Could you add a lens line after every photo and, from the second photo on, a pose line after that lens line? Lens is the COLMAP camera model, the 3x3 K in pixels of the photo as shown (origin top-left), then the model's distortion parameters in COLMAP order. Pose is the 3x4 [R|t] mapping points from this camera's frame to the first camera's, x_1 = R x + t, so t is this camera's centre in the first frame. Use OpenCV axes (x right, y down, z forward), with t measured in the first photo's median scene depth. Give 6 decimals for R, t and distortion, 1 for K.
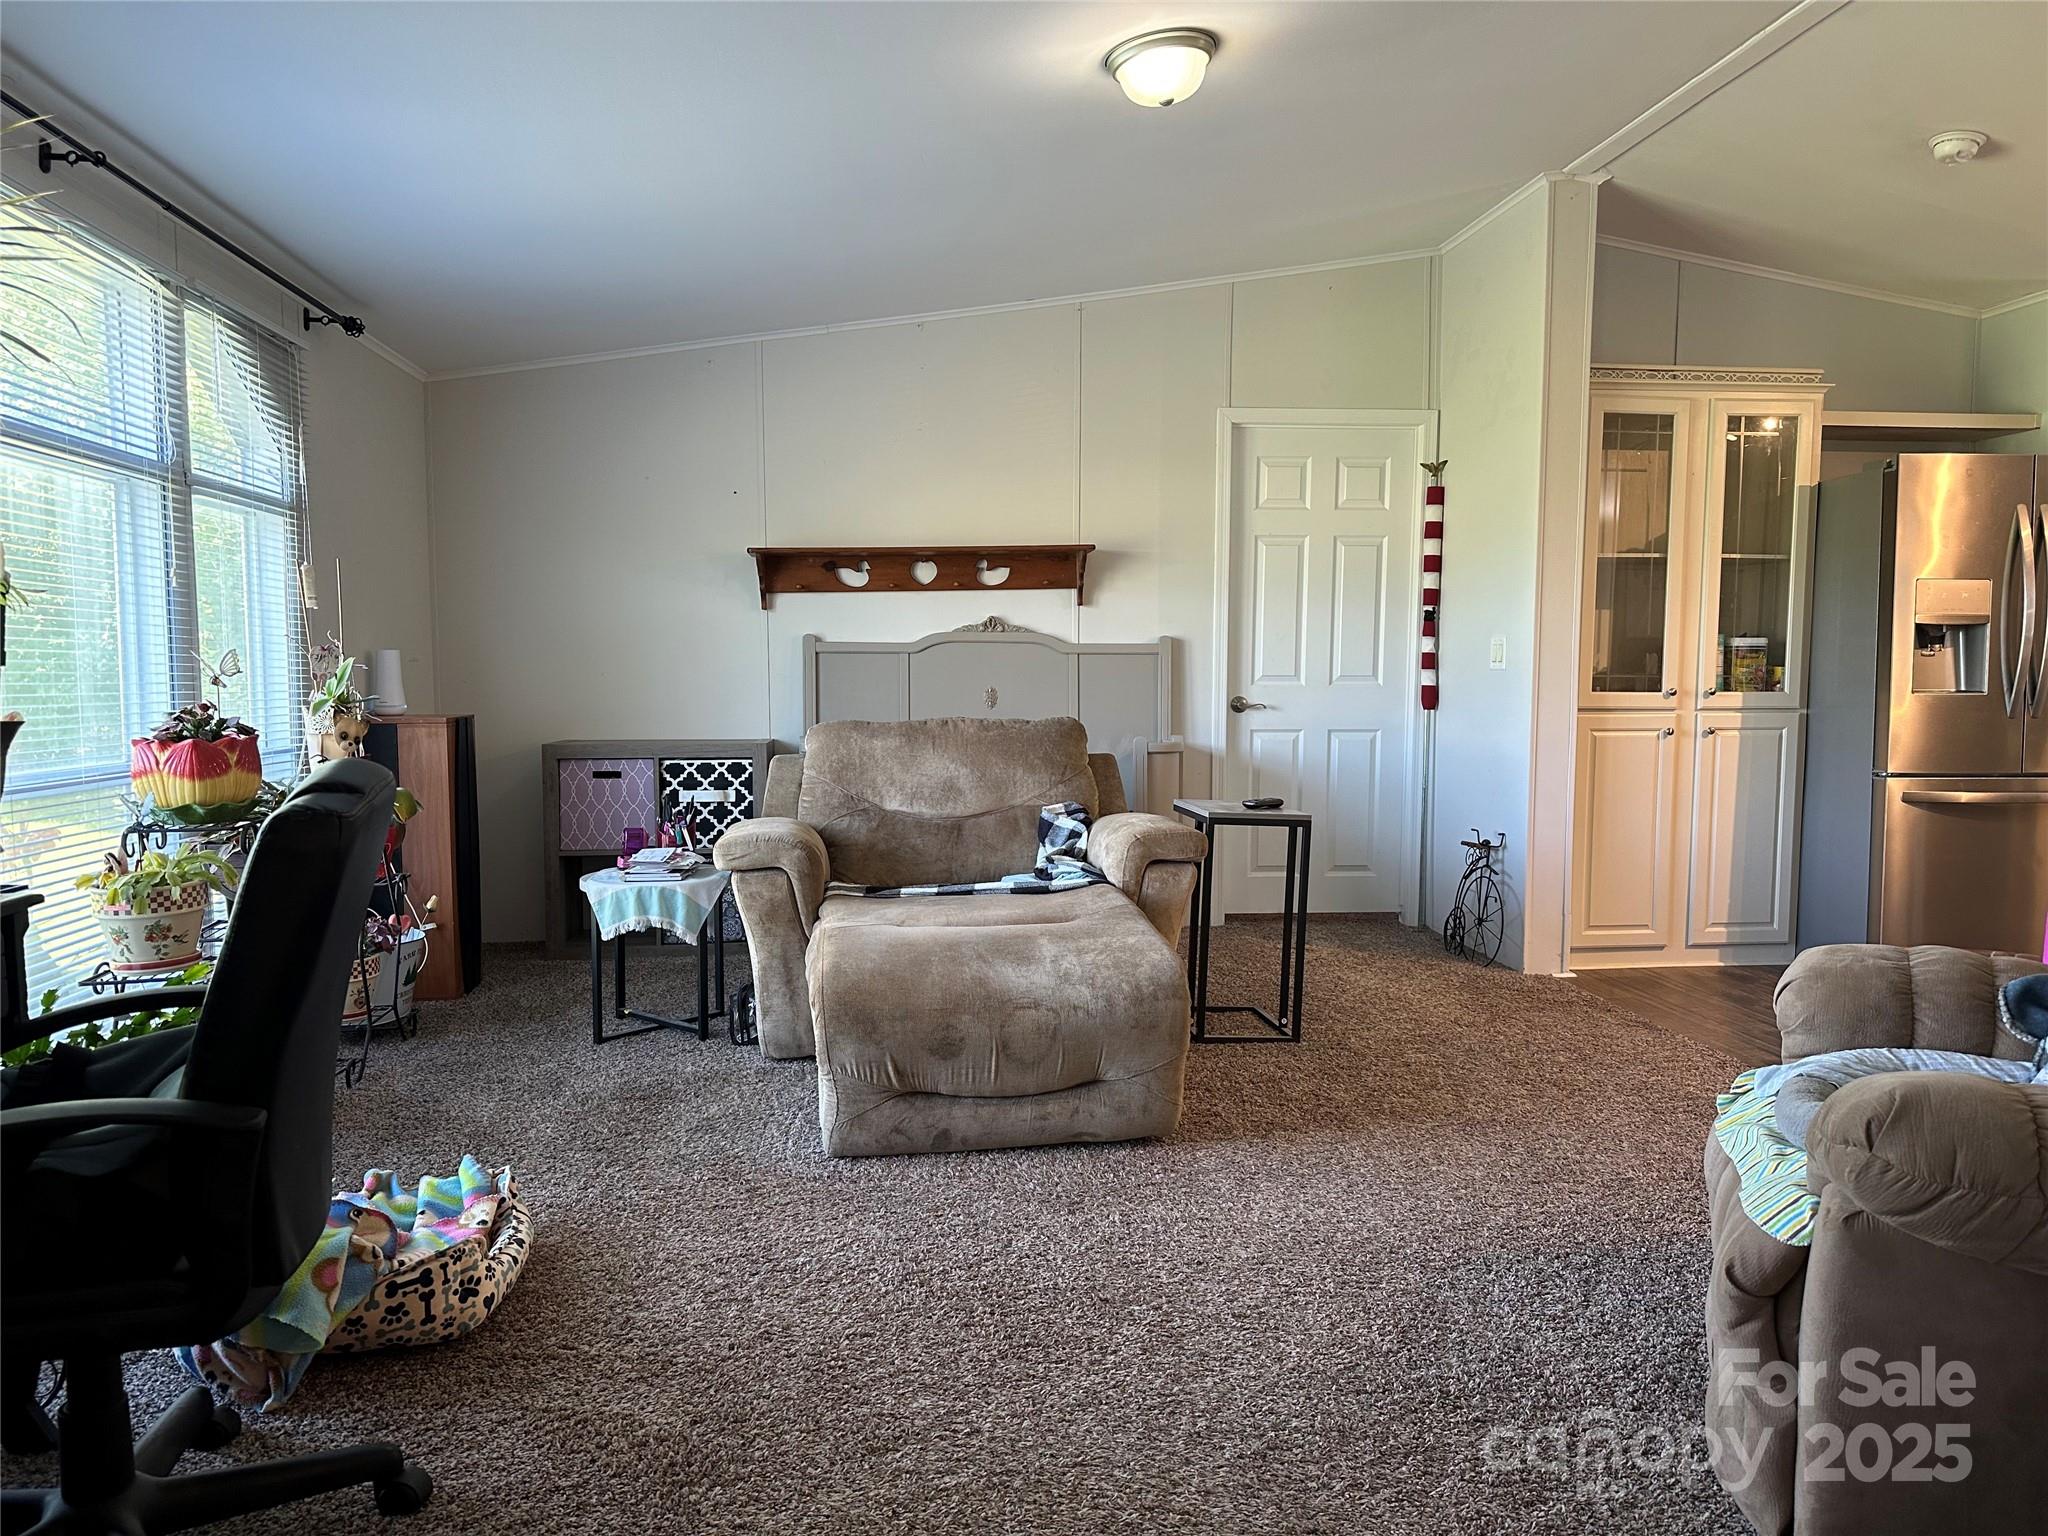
lens RADIAL K [[1461.2, 0, 1019.8], [0, 1461.2, 776.1], [0, 0, 1]] dist [0.052406, -0.064473]
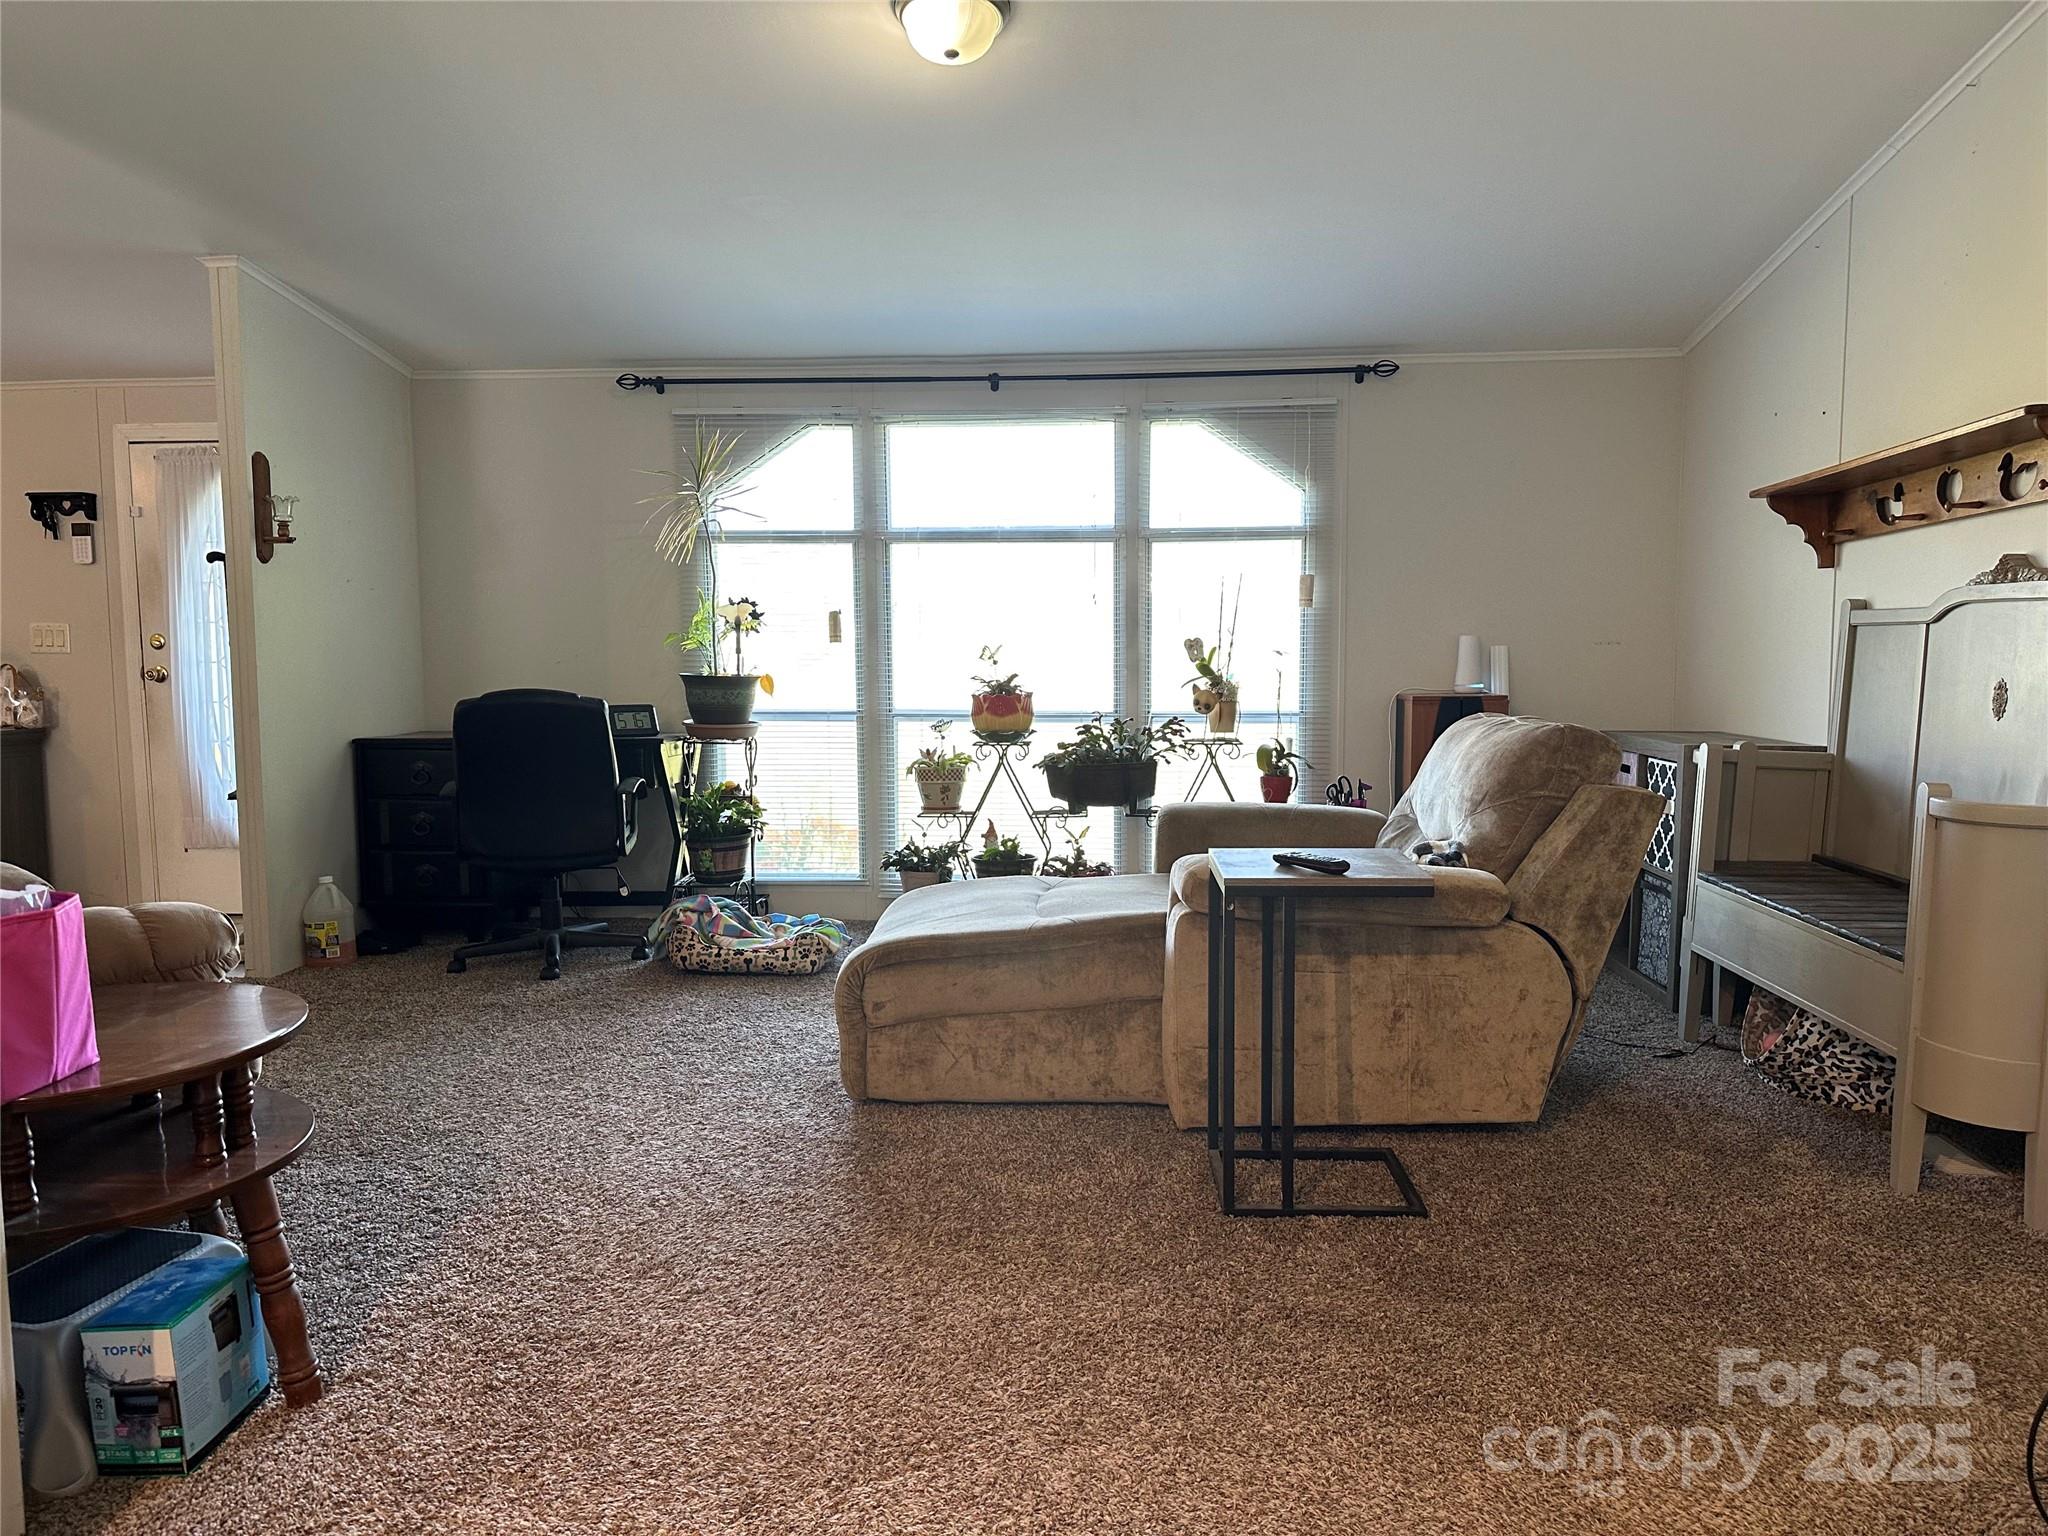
lens RADIAL K [[1461.2, 0, 1062.0], [0, 1461.2, 771.6], [0, 0, 1]] dist [0.052406, -0.064473]
pose [[-0.169948, 0.081307, -0.982093, 0.677359], [-0.063067, 0.993650, 0.093178, -0.060750], [0.983433, 0.077773, -0.163741, 0.806601]]
